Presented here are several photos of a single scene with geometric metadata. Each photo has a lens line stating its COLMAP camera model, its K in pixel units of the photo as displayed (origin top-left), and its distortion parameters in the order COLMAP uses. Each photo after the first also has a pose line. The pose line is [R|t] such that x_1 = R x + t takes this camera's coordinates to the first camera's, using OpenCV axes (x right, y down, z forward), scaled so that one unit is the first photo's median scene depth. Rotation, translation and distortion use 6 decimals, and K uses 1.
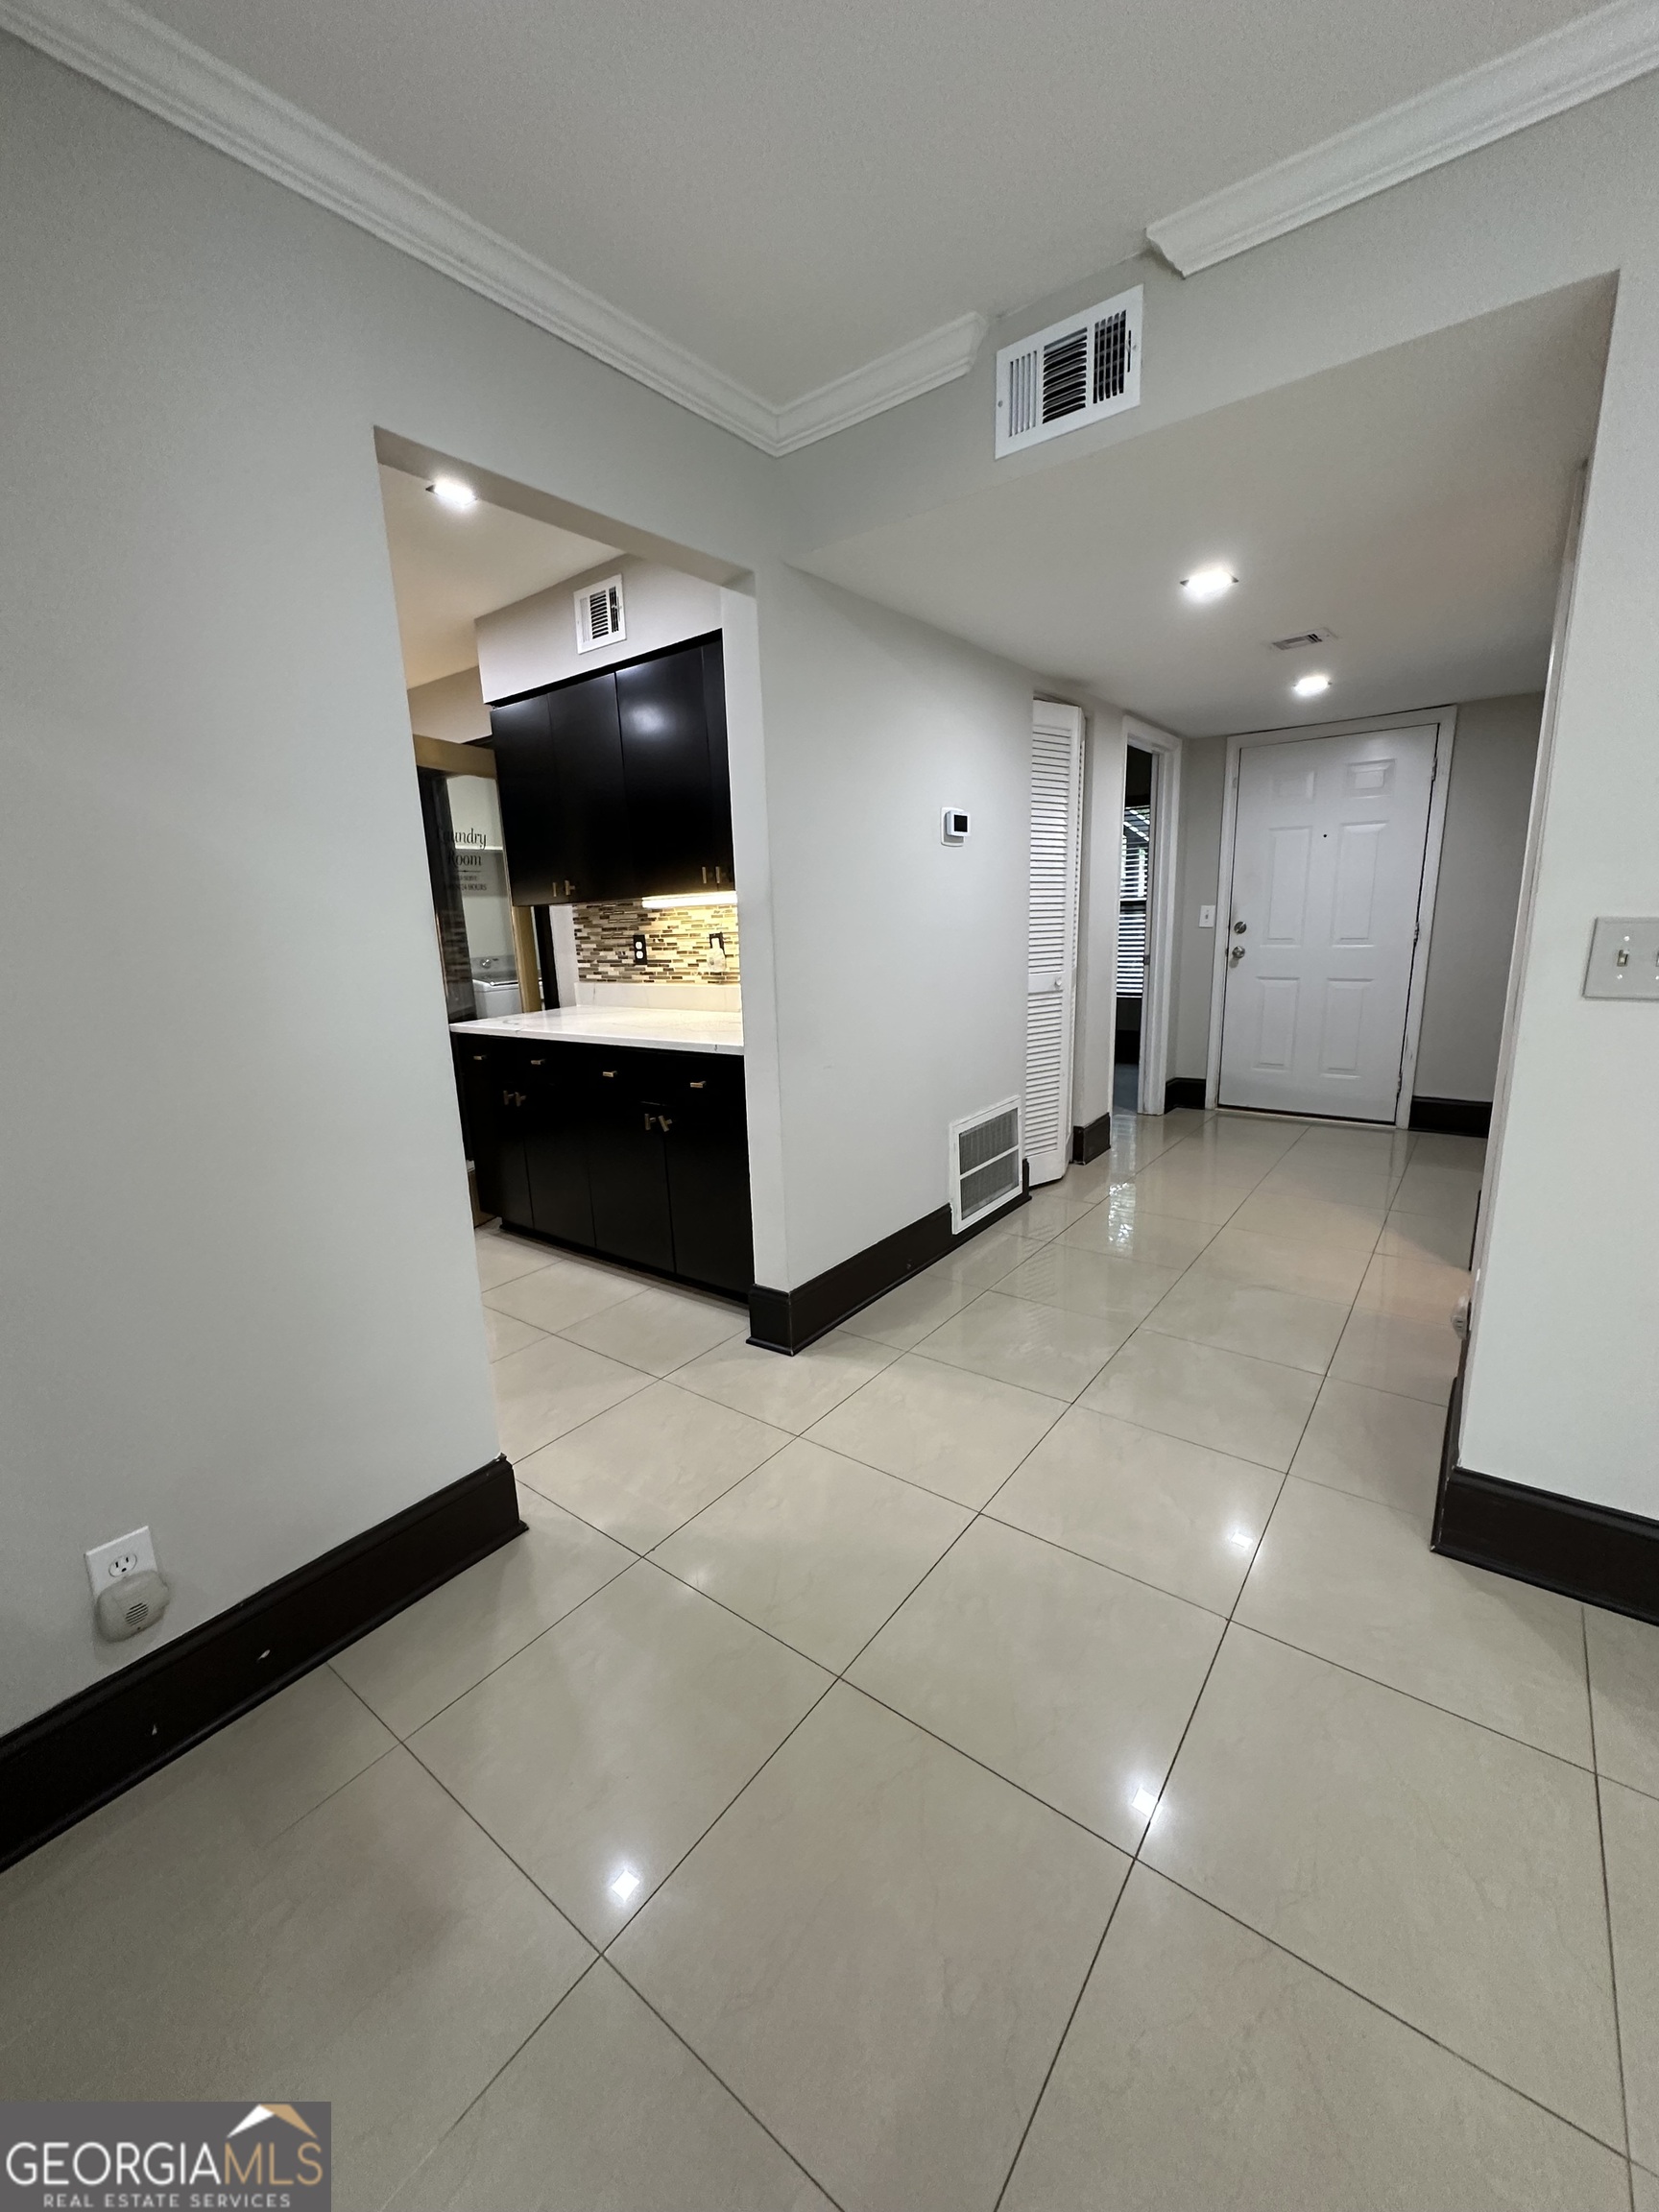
lens RADIAL K [[884.0, 0, 817.1], [0, 884.0, 1098.8], [0, 0, 1]] dist [-0.004085, 0.000681]
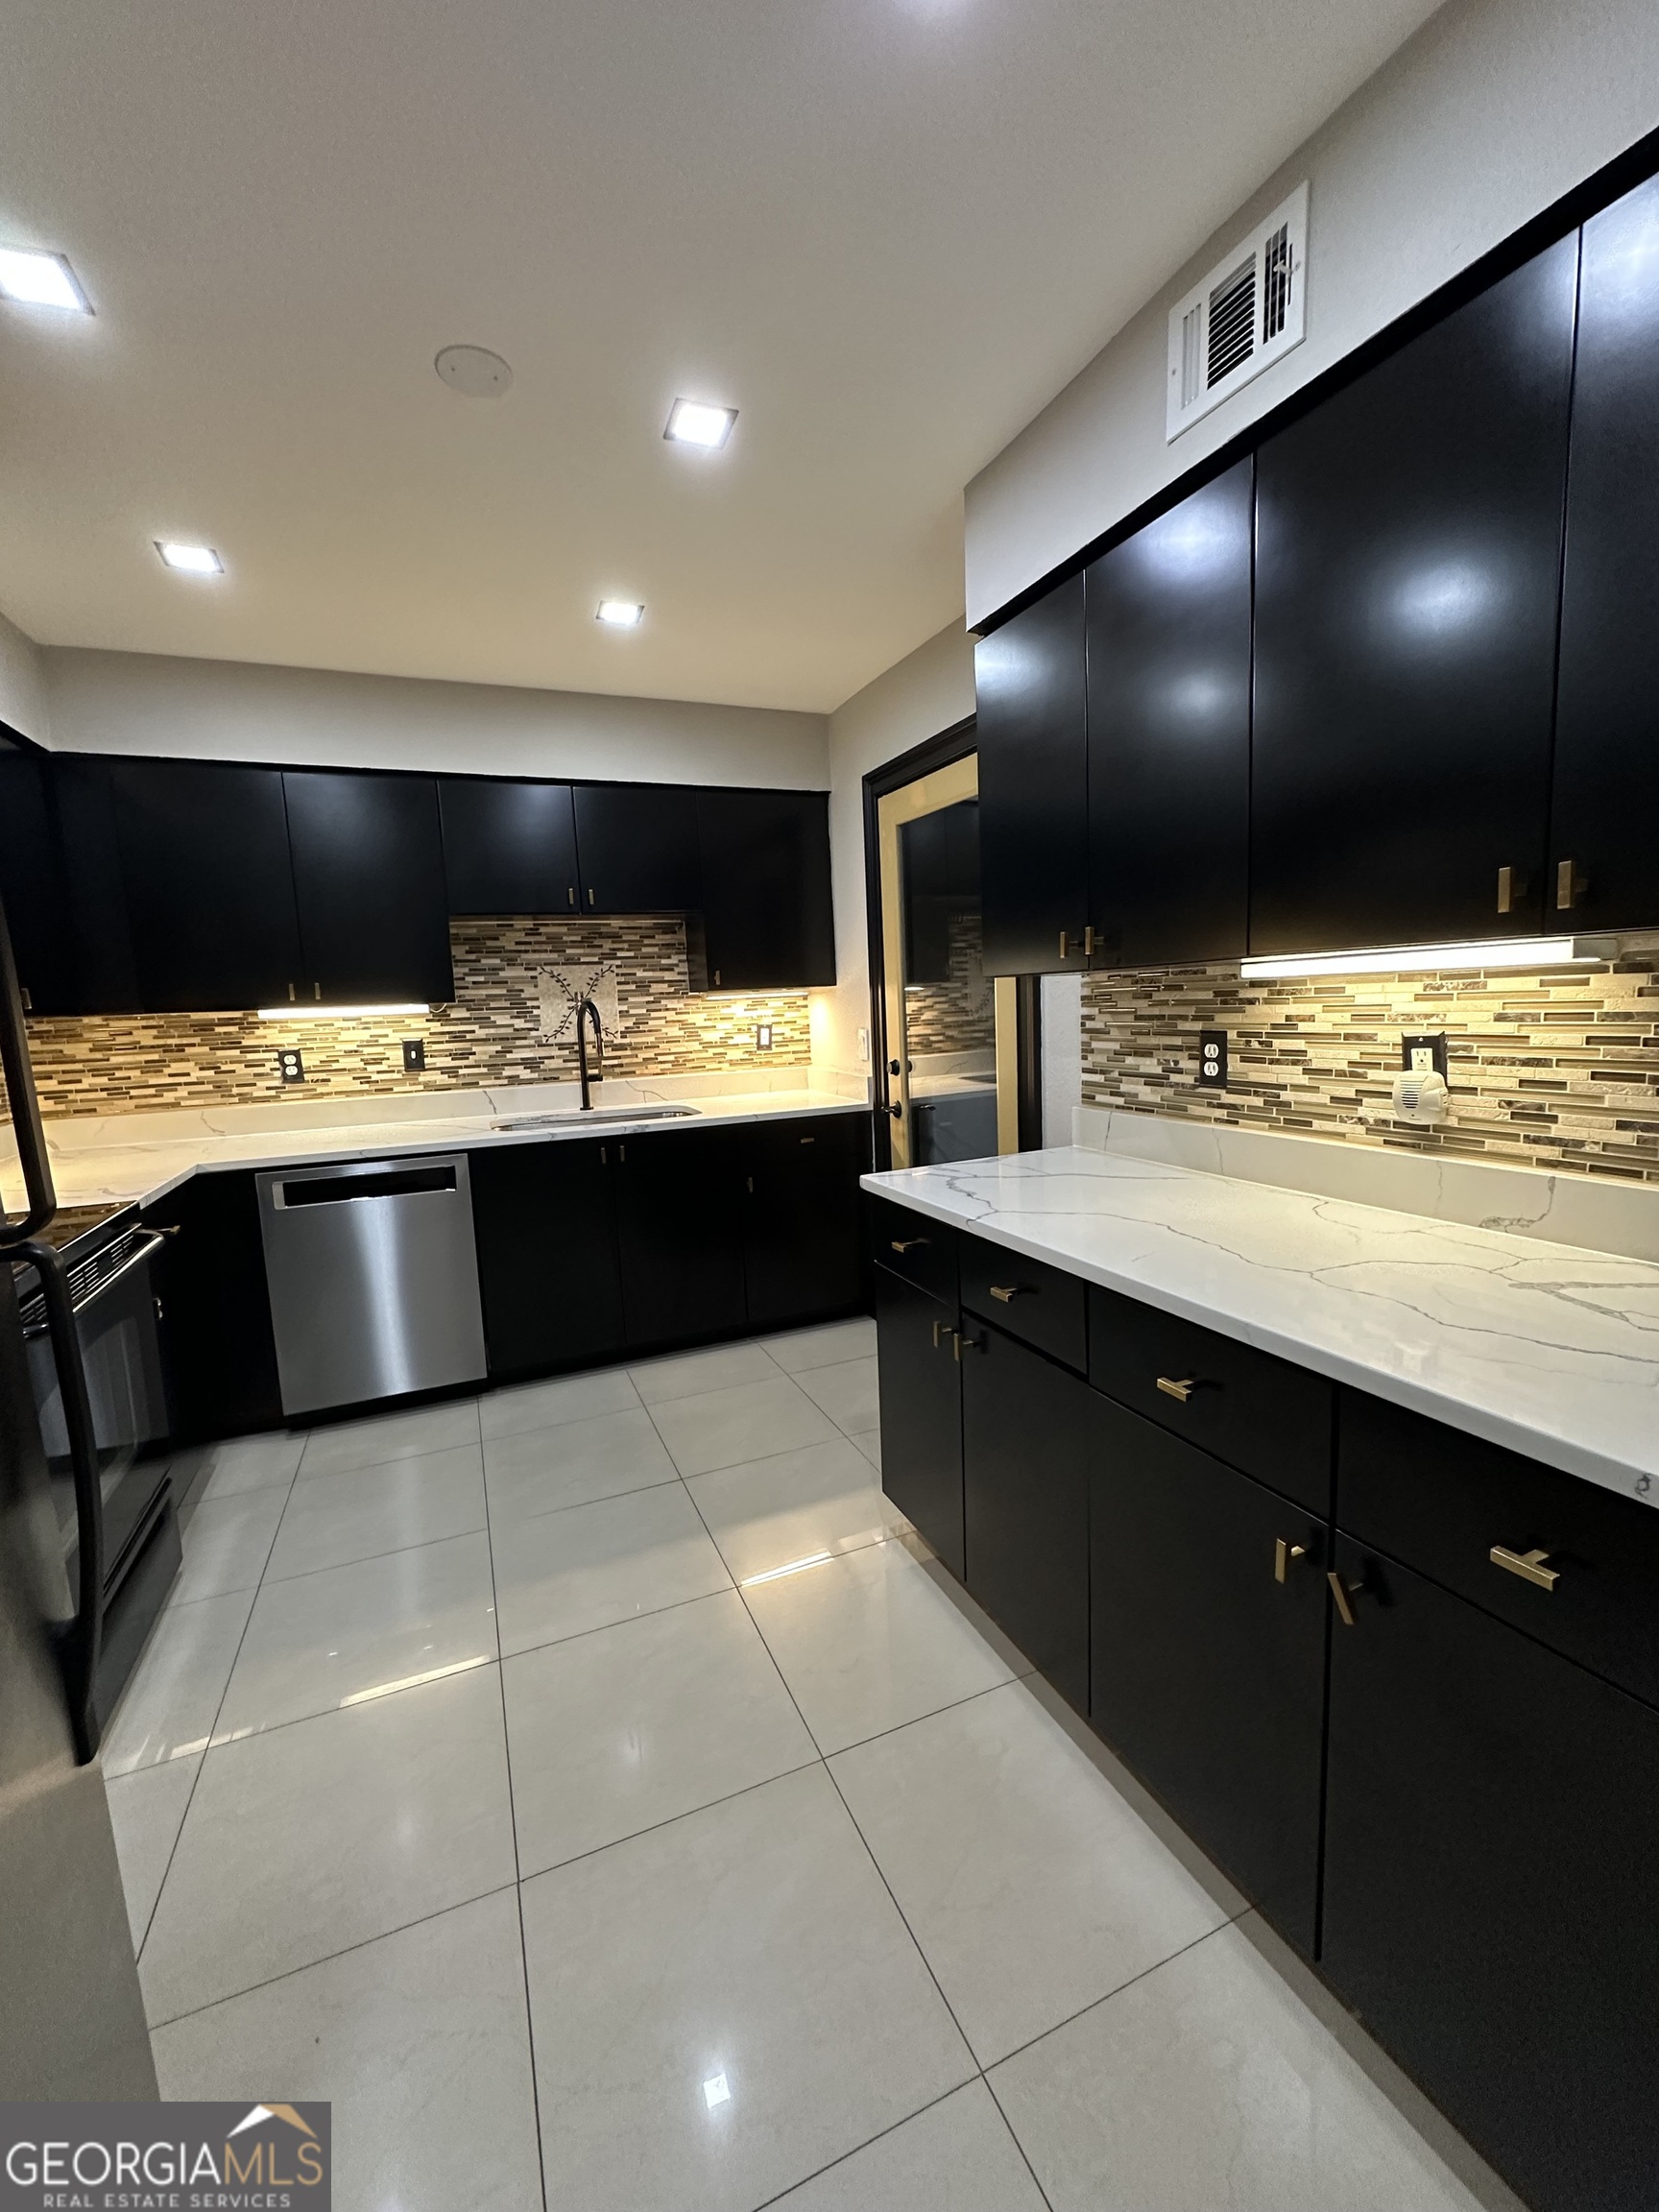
lens RADIAL K [[884.0, 0, 826.9], [0, 884.0, 1112.8], [0, 0, 1]] dist [-0.004085, 0.000681]
pose [[0.879064, 0.068712, -0.471726, -0.154618], [-0.098063, 0.994459, -0.037888, -0.096885], [0.466509, 0.079565, 0.880931, 0.448134]]
